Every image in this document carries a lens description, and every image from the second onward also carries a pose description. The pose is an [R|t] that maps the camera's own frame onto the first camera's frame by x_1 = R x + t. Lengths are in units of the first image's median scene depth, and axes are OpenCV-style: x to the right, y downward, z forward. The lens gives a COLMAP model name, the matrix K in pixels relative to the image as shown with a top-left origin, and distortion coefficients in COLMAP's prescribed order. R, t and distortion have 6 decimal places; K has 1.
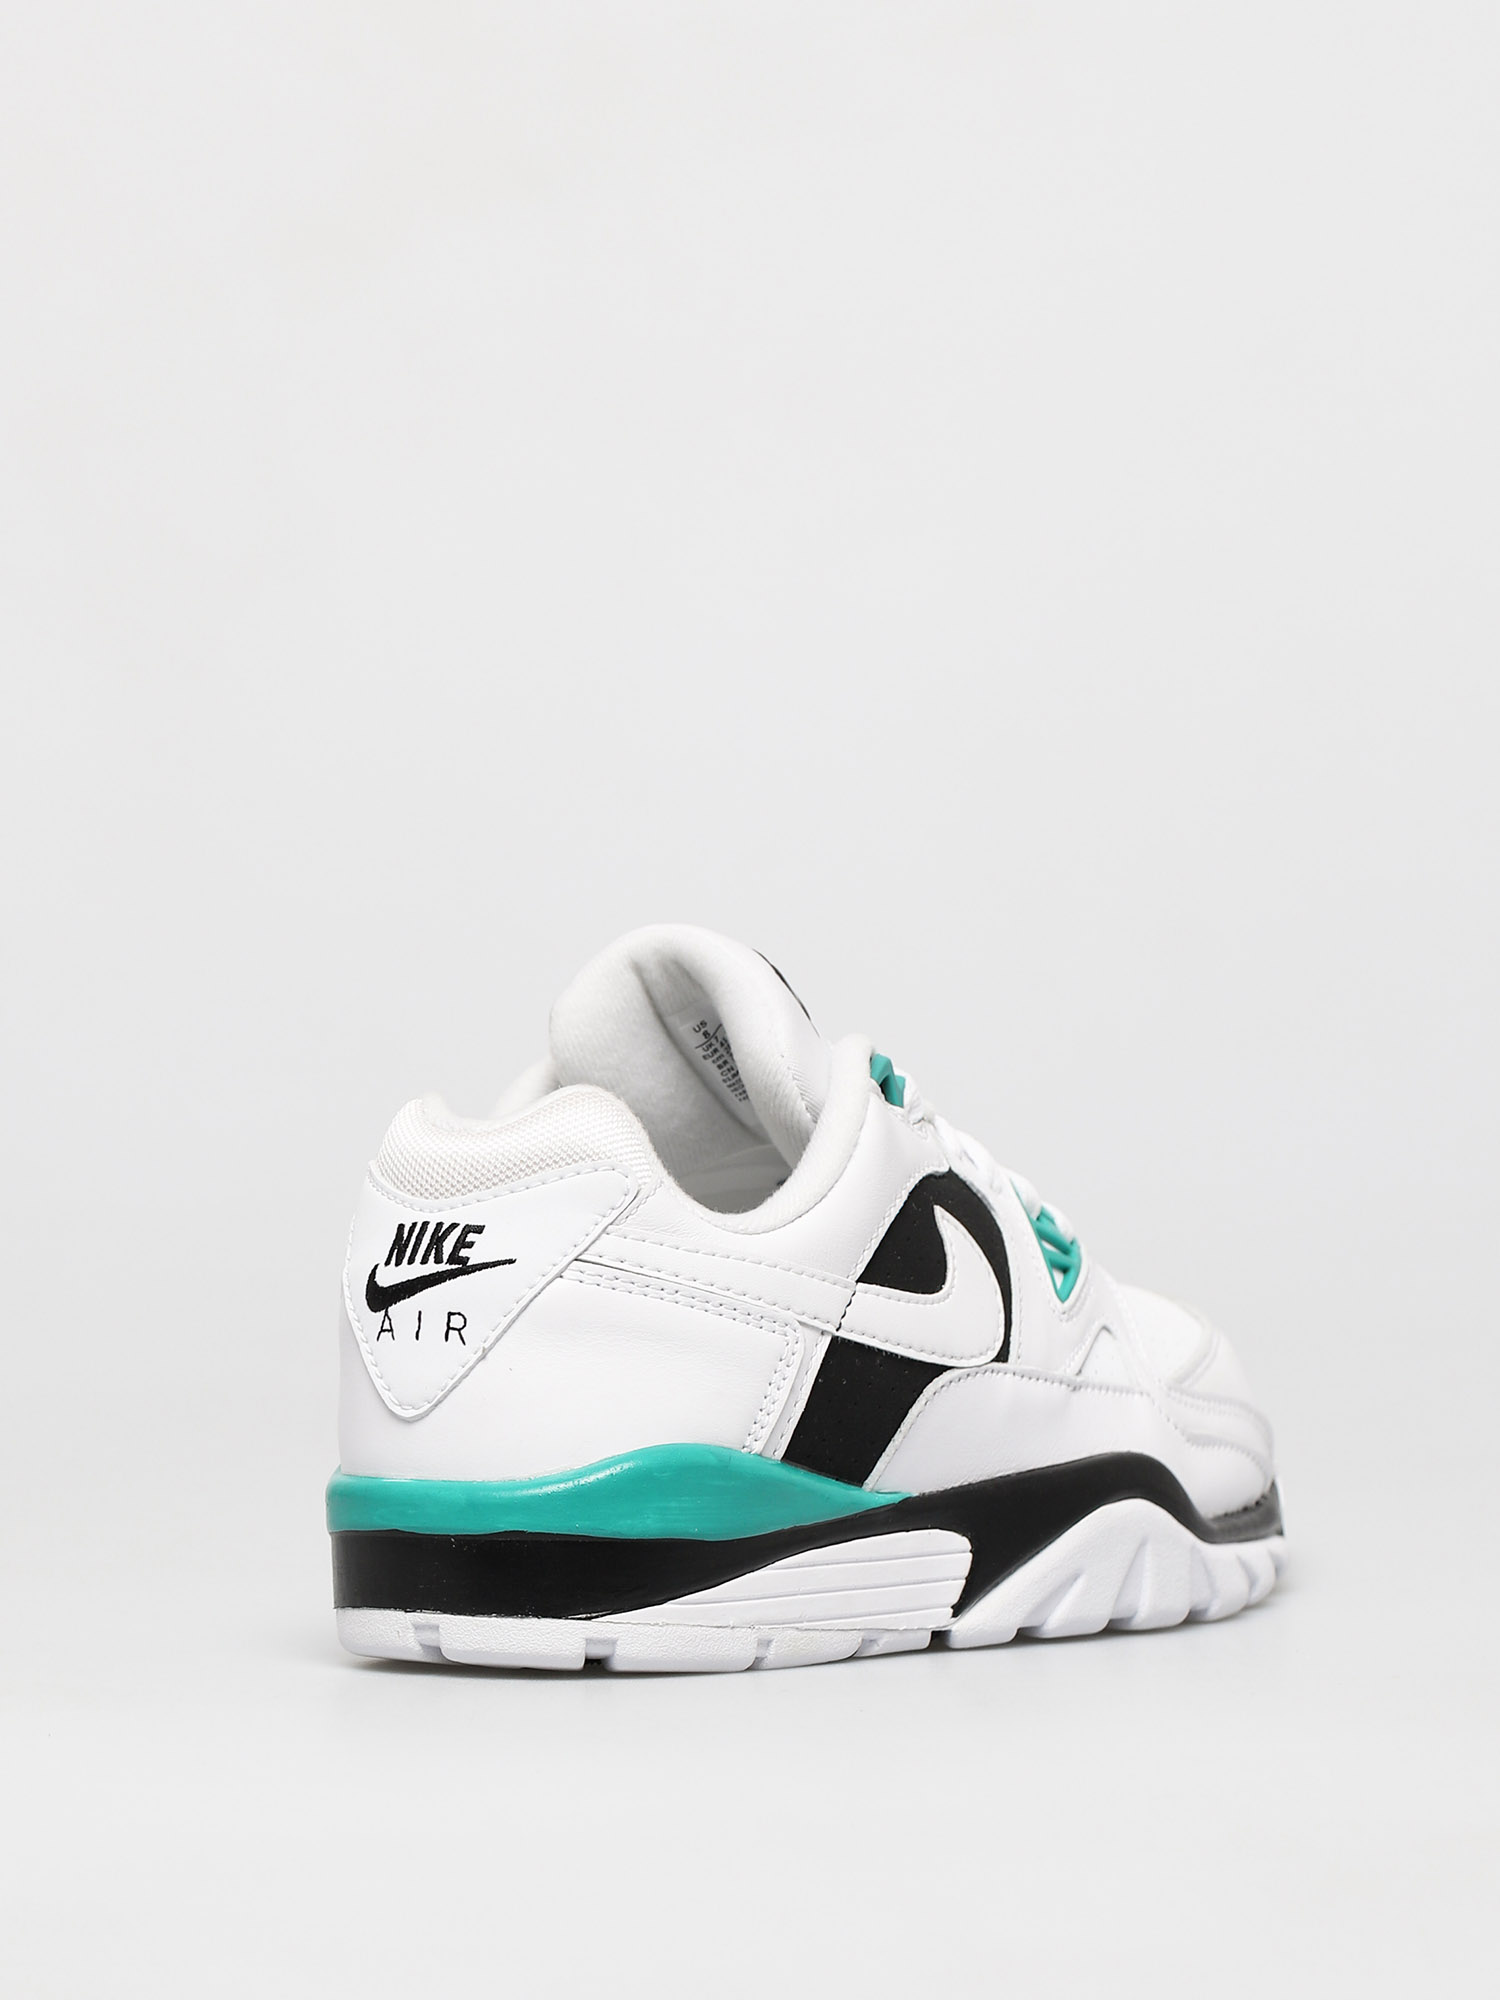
lens RADIAL K [[7577.6, 0, 751.9], [0, 7577.6, 1002.2], [0, 0, 1]] dist [0.226409, 0.000000]
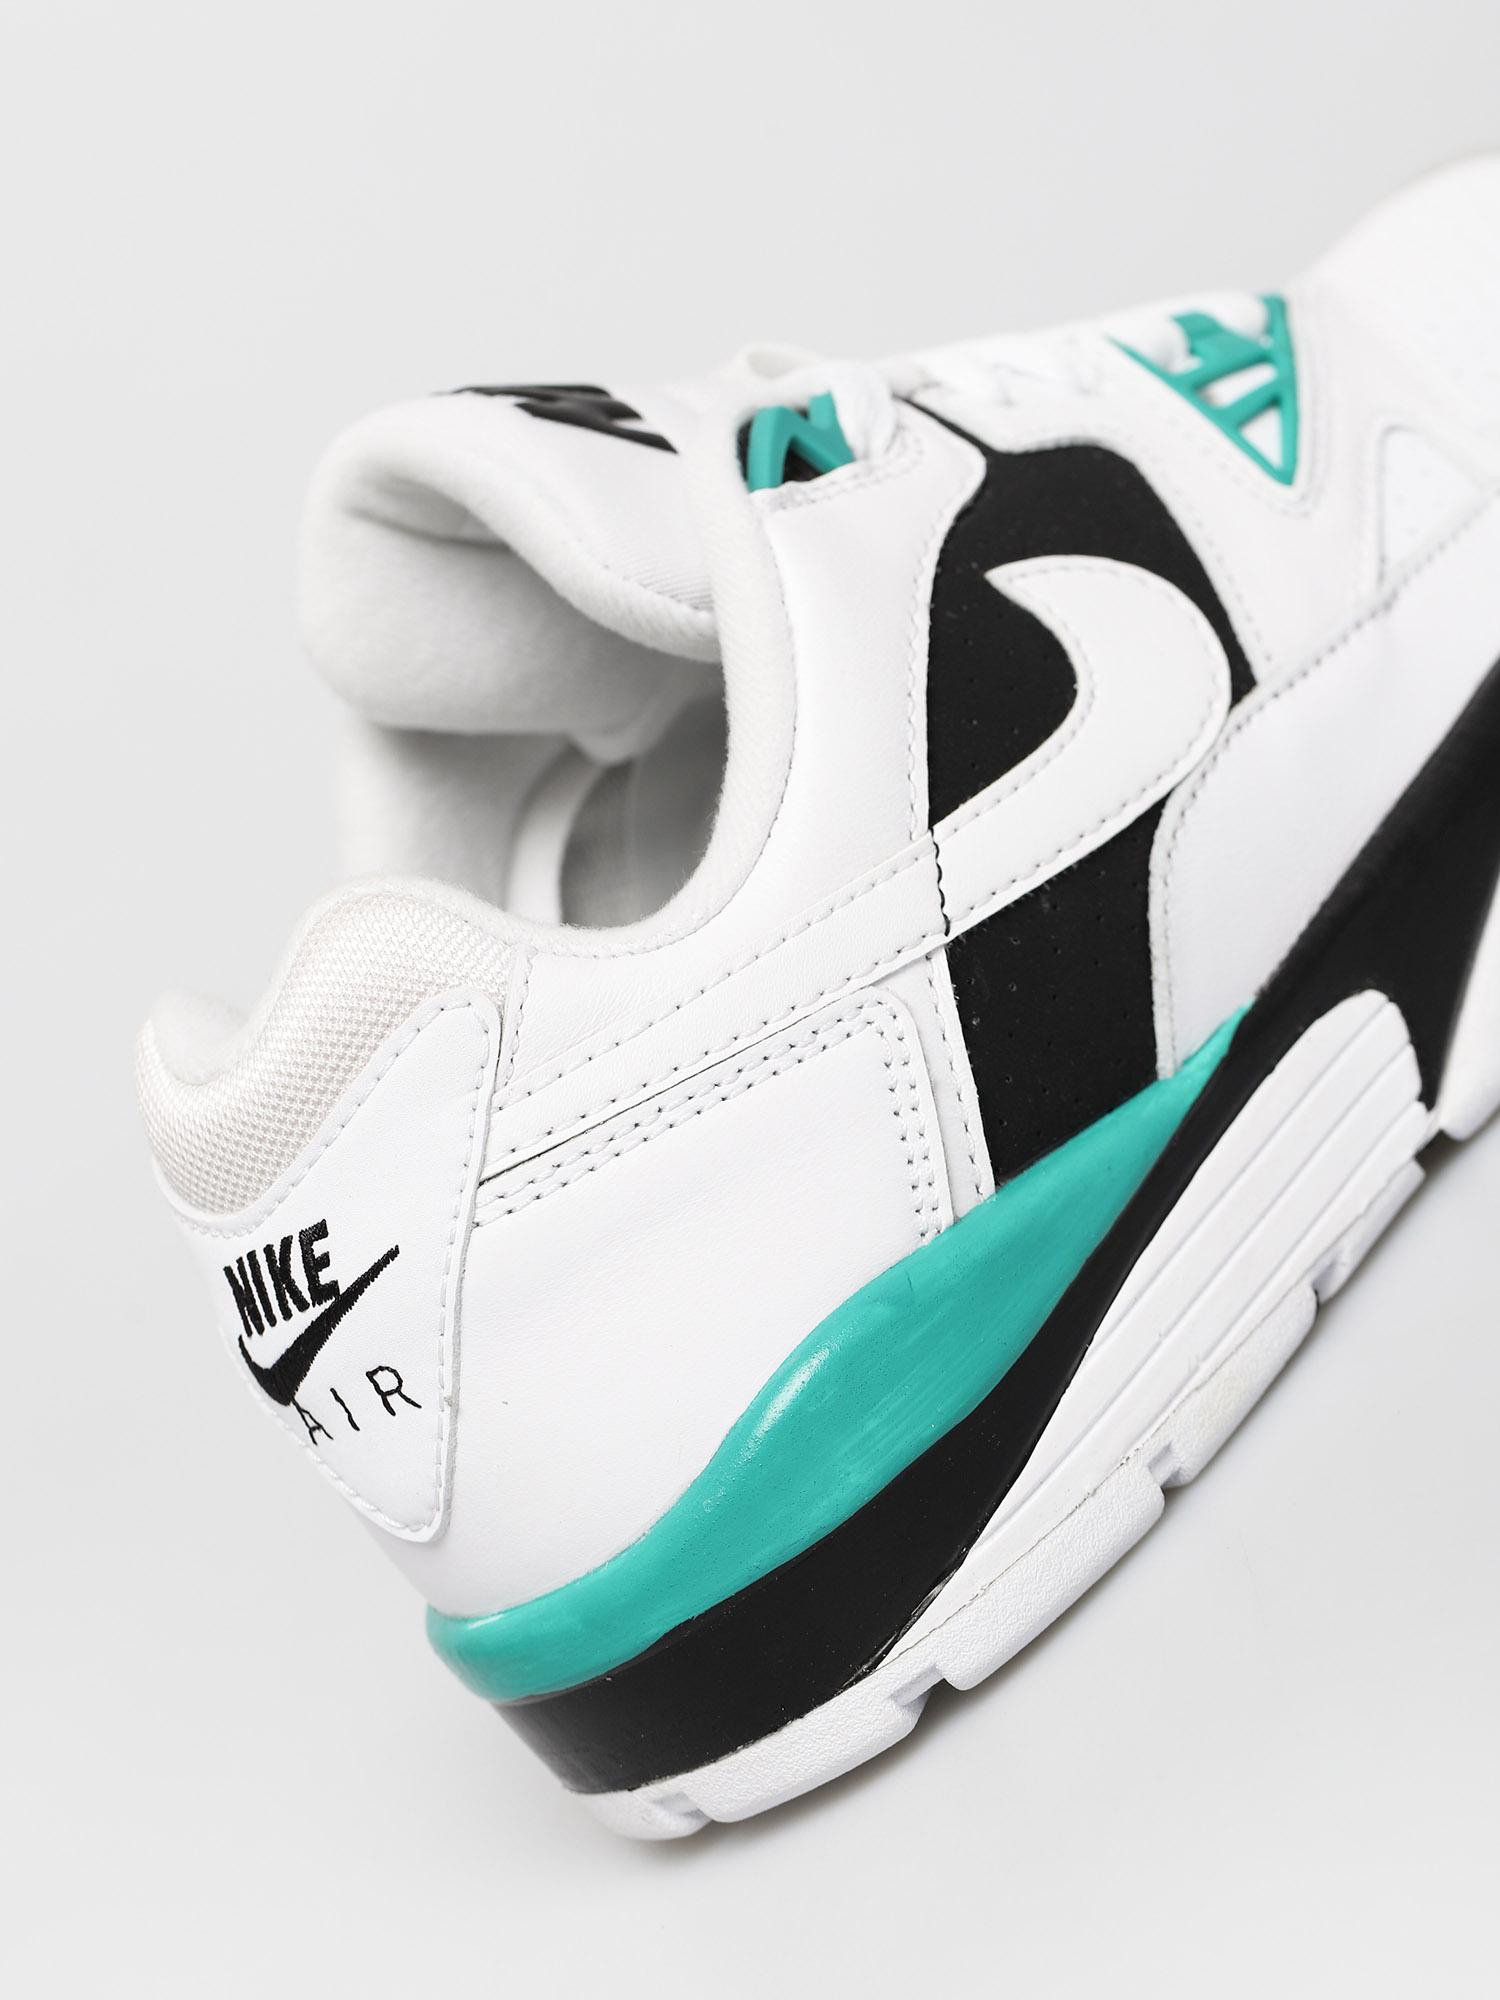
lens RADIAL K [[7577.6, 0, 745.1], [0, 7577.6, 998.0], [0, 0, 1]] dist [0.226409, 0.000000]
pose [[0.788150, -0.573325, -0.223870, 0.127788], [0.610701, 0.773714, 0.168553, -0.060719], [0.076576, -0.269563, 0.959933, 0.451790]]
